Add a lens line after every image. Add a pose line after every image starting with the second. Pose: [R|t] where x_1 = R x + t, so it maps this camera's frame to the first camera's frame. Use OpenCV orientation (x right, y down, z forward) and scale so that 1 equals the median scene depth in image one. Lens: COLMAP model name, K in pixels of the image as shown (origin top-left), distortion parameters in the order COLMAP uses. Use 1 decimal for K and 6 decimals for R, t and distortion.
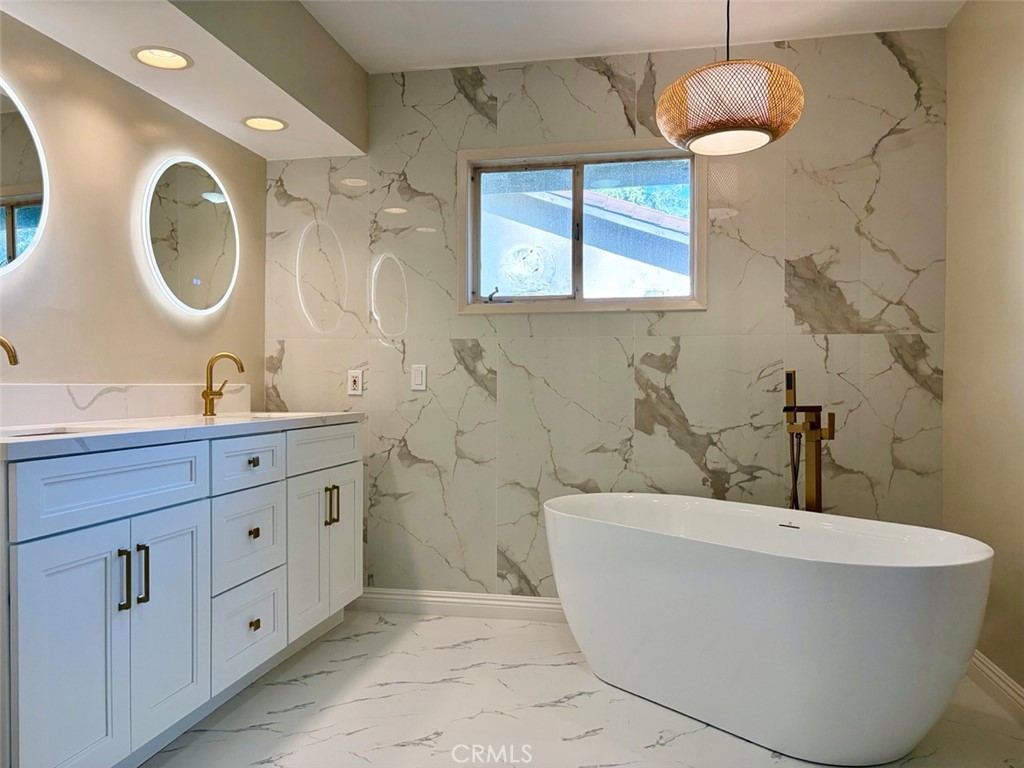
lens RADIAL K [[770.3, 0, 504.1], [0, 770.3, 391.9], [0, 0, 1]] dist [0.034481, -0.053785]
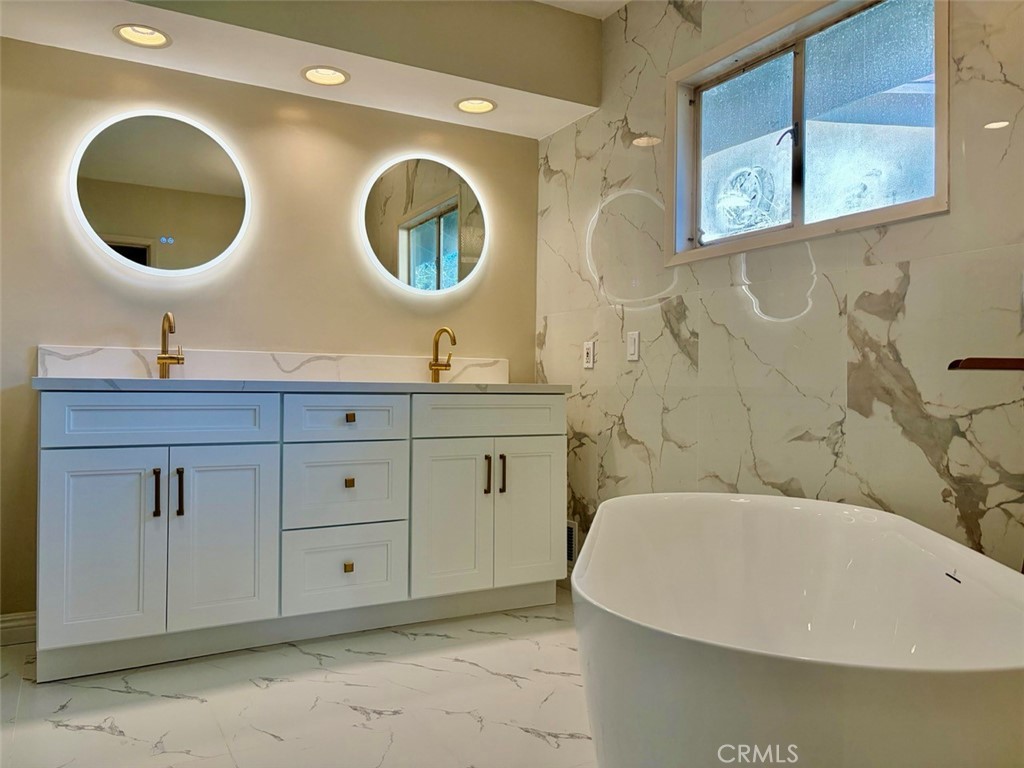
lens RADIAL K [[770.3, 0, 511.7], [0, 770.3, 389.7], [0, 0, 1]] dist [0.034481, -0.053785]
pose [[0.650453, 0.002654, -0.759542, 0.488856], [-0.012641, 0.999893, -0.007332, 0.041064], [0.759442, 0.014370, 0.650417, 0.342171]]
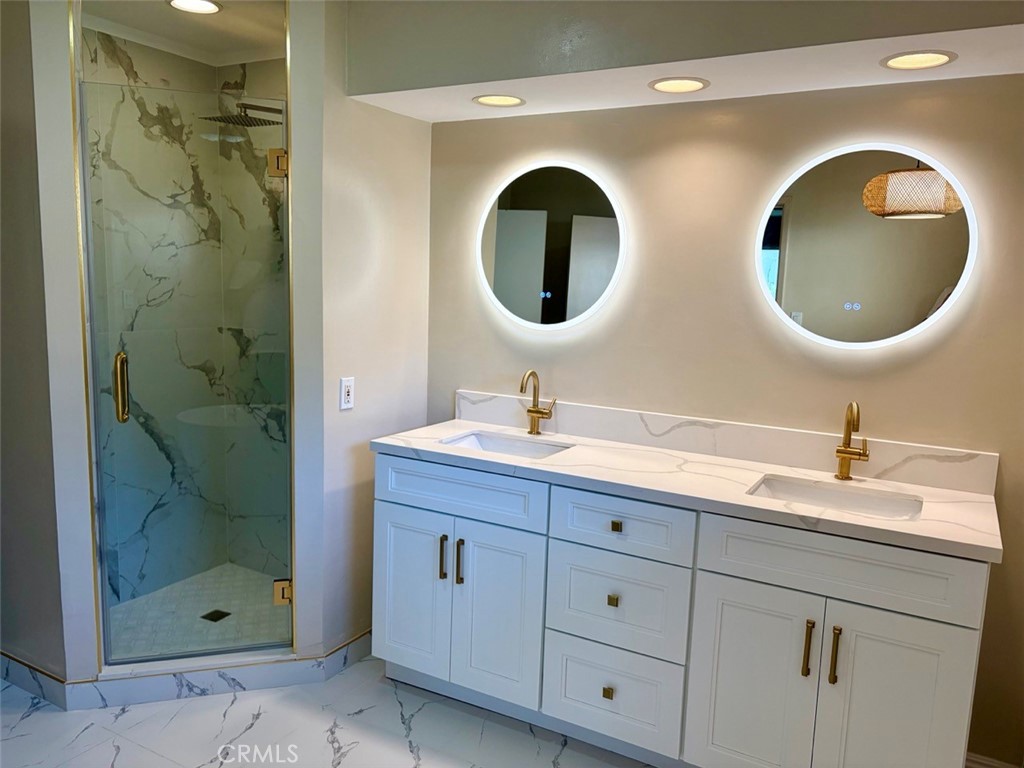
lens RADIAL K [[770.3, 0, 510.4], [0, 770.3, 375.1], [0, 0, 1]] dist [0.034481, -0.053785]
pose [[-0.327613, 0.110281, -0.938354, 0.417870], [-0.037845, 0.990836, 0.129662, -0.150504], [0.944054, 0.077991, -0.320437, 0.861642]]
